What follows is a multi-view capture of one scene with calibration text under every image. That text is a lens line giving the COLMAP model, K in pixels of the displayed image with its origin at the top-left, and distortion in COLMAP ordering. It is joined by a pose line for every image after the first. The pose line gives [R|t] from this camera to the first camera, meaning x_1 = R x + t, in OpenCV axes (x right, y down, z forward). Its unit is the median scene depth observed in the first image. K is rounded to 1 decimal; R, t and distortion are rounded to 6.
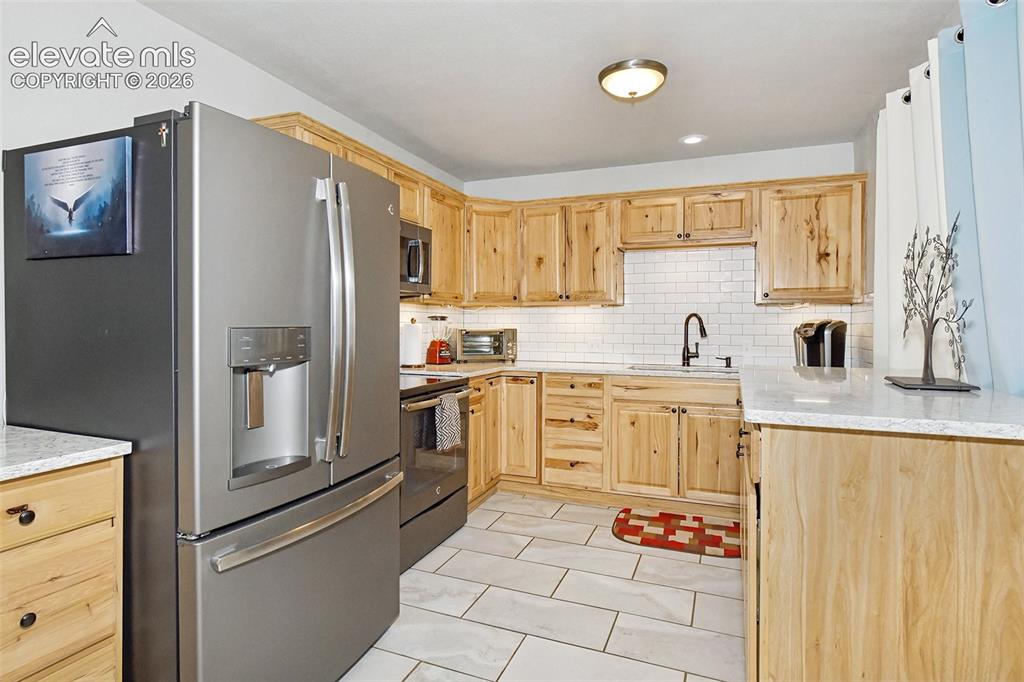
lens RADIAL K [[530.2, 0, 509.8], [0, 530.2, 323.6], [0, 0, 1]] dist [0.000931, 0.000020]
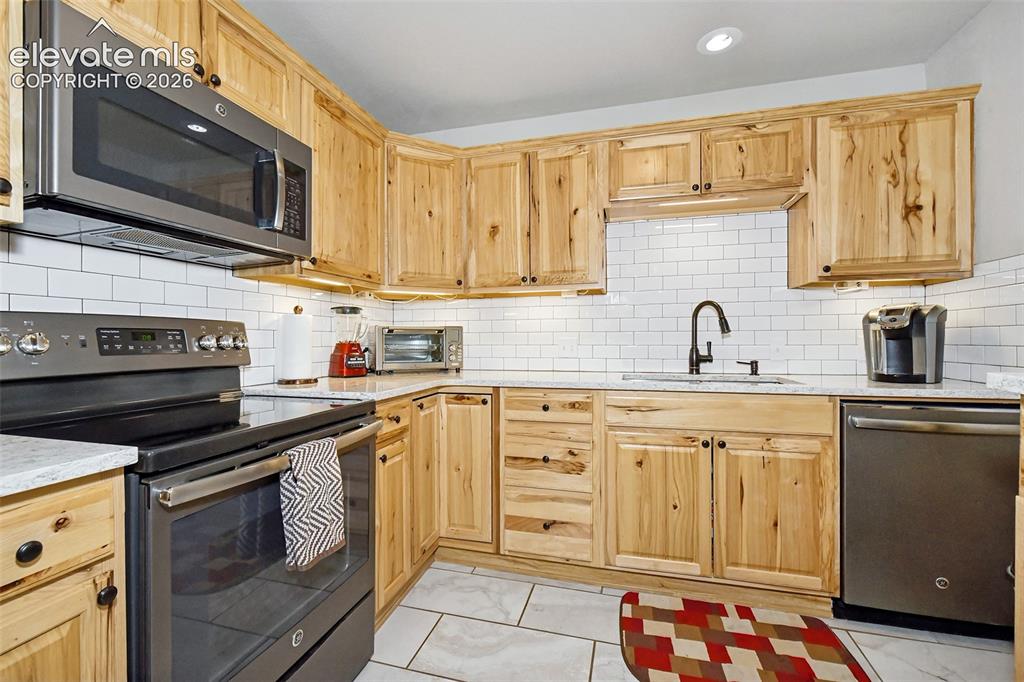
lens RADIAL K [[425.8, 0, 512.0], [0, 425.8, 341.0], [0, 0, 1]] dist [-0.001662, -0.000154]
pose [[0.993347, -0.007159, 0.114933, 0.015249], [0.006686, 0.999968, 0.004505, 0.031591], [-0.114961, -0.003706, 0.993363, 0.466707]]
